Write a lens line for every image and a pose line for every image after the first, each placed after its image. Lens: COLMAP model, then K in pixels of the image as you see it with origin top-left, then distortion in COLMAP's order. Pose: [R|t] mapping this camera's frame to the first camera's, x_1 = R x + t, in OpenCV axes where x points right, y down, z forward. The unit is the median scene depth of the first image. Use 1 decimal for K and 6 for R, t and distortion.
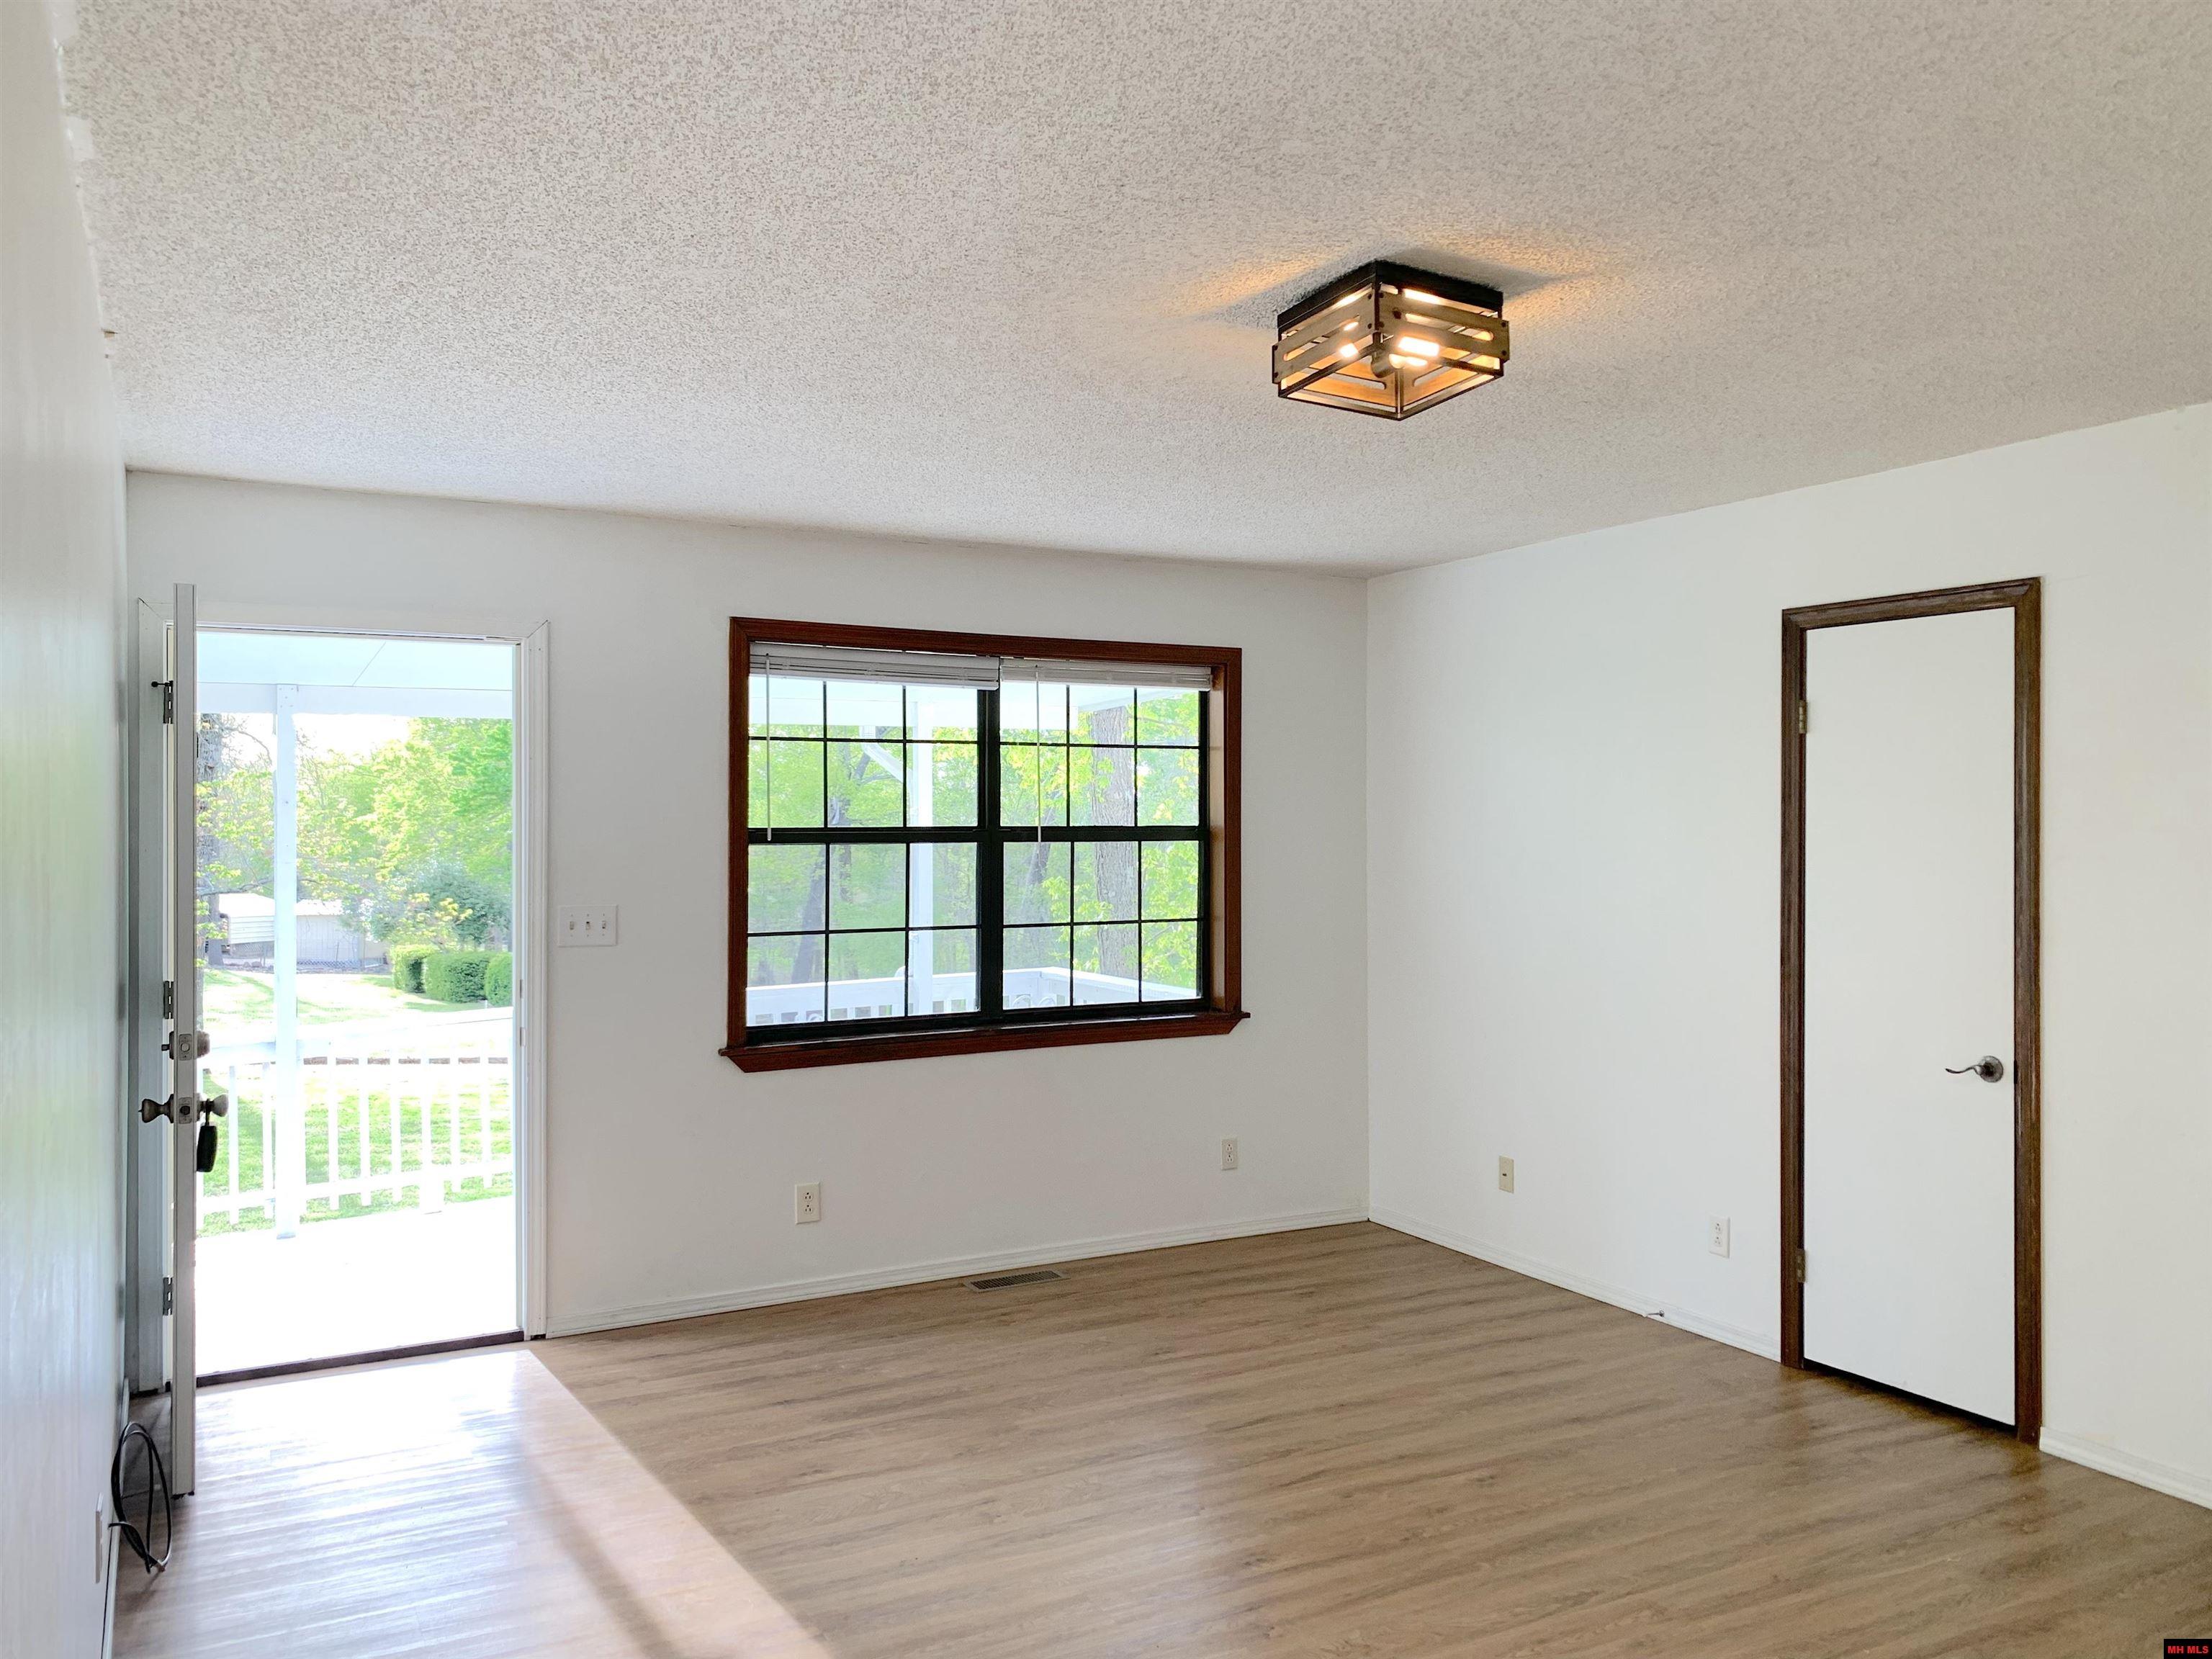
lens RADIAL K [[1685.1, 0, 1091.6], [0, 1685.1, 832.4], [0, 0, 1]] dist [0.049430, -0.071703]
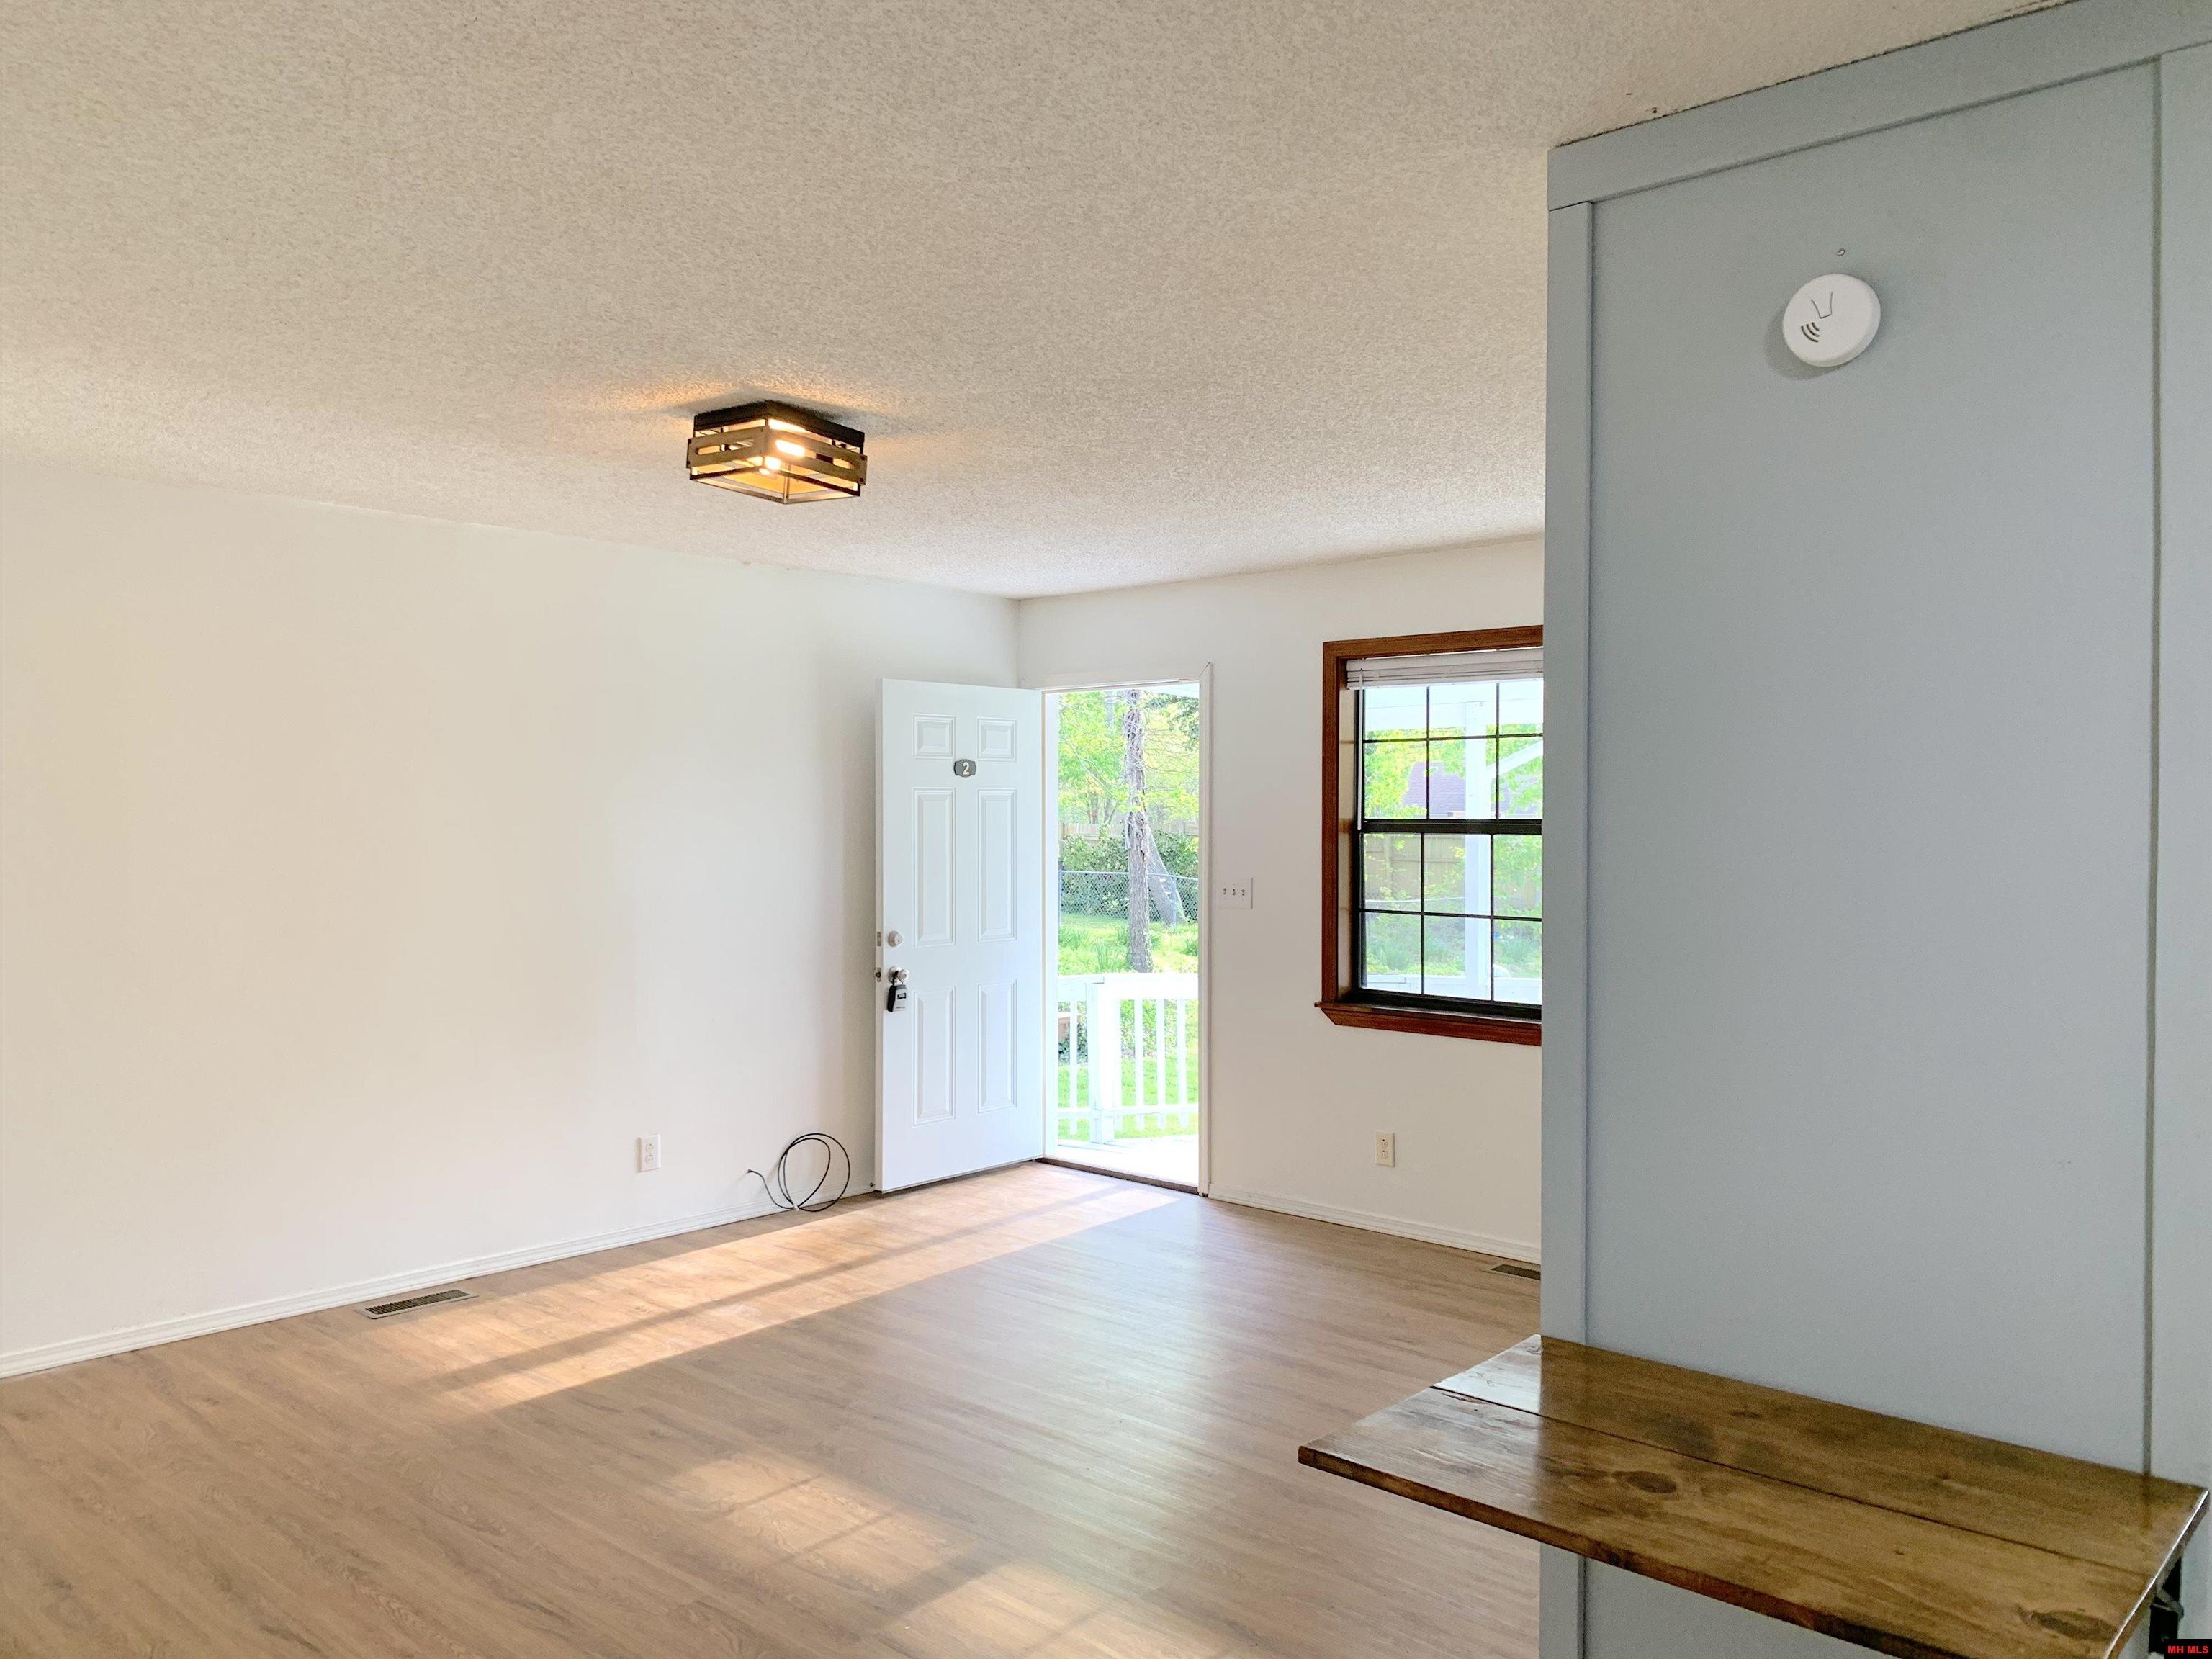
lens RADIAL K [[1685.1, 0, 1089.0], [0, 1685.1, 821.9], [0, 0, 1]] dist [0.049430, -0.071703]
pose [[0.314775, 0.008377, -0.949129, 0.870783], [-0.007955, 0.999949, 0.006188, -0.006318], [0.949133, 0.005602, 0.314825, 0.464425]]
